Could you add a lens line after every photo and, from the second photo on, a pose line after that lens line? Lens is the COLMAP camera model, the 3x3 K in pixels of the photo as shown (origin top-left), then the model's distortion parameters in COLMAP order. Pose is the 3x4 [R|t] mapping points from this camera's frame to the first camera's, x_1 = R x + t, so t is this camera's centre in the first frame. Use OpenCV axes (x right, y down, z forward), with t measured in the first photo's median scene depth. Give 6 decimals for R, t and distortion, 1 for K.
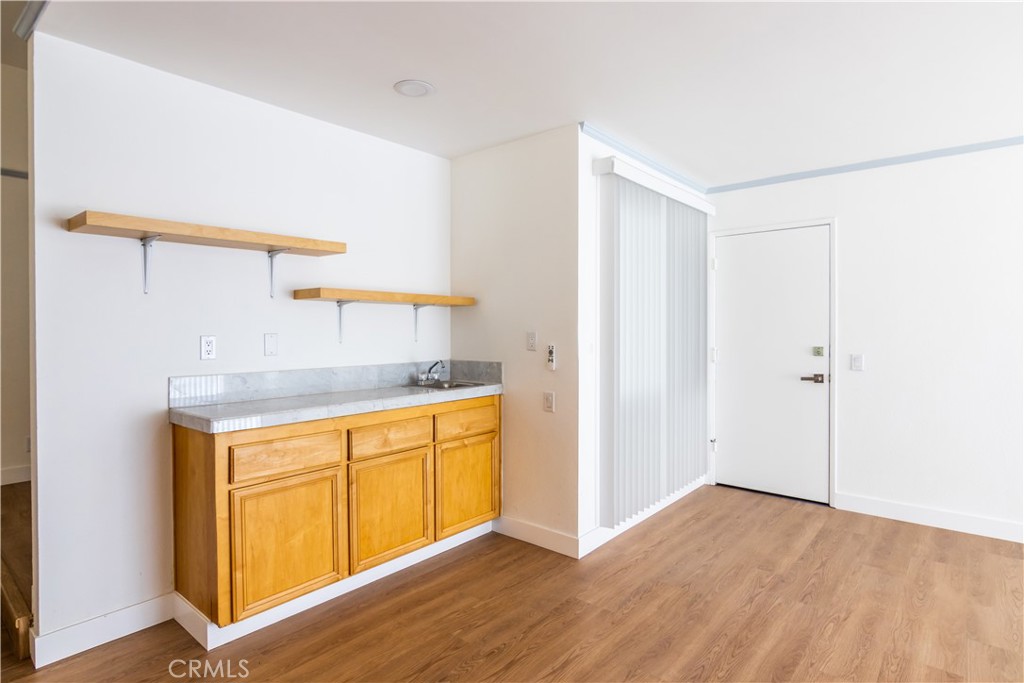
lens RADIAL K [[537.6, 0, 512.0], [0, 537.6, 338.3], [0, 0, 1]] dist [-0.015627, 0.001813]
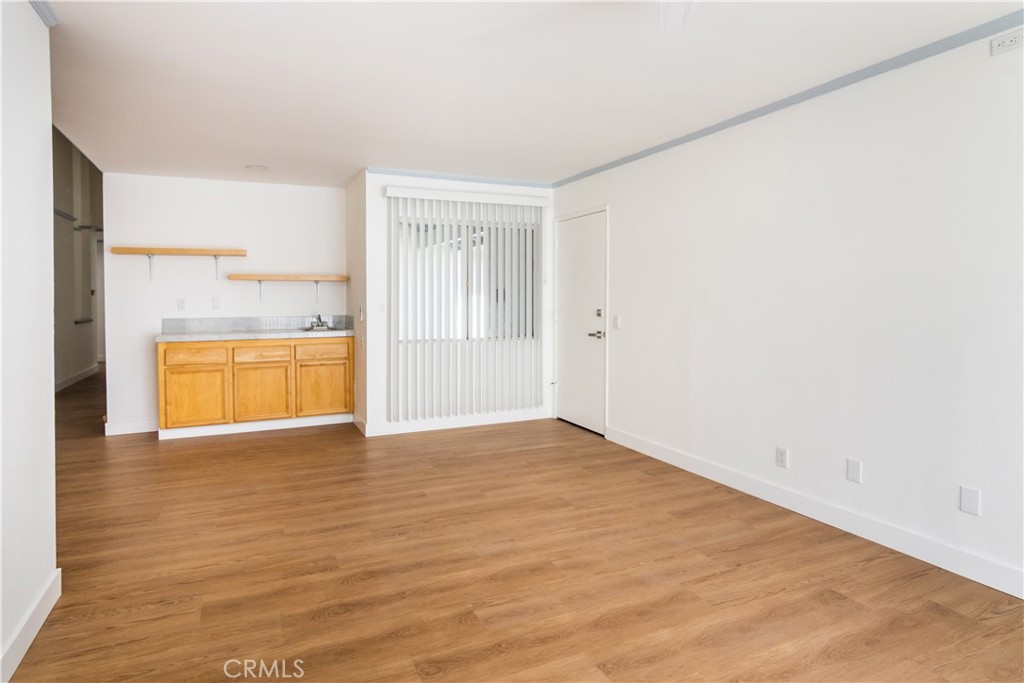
lens RADIAL K [[537.6, 0, 488.8], [0, 537.6, 319.7], [0, 0, 1]] dist [-0.015627, 0.001813]
pose [[0.908874, 0.014759, -0.416810, 1.232213], [-0.004917, 0.999683, 0.024675, 0.015383], [0.417042, -0.020377, 0.908659, -0.344474]]
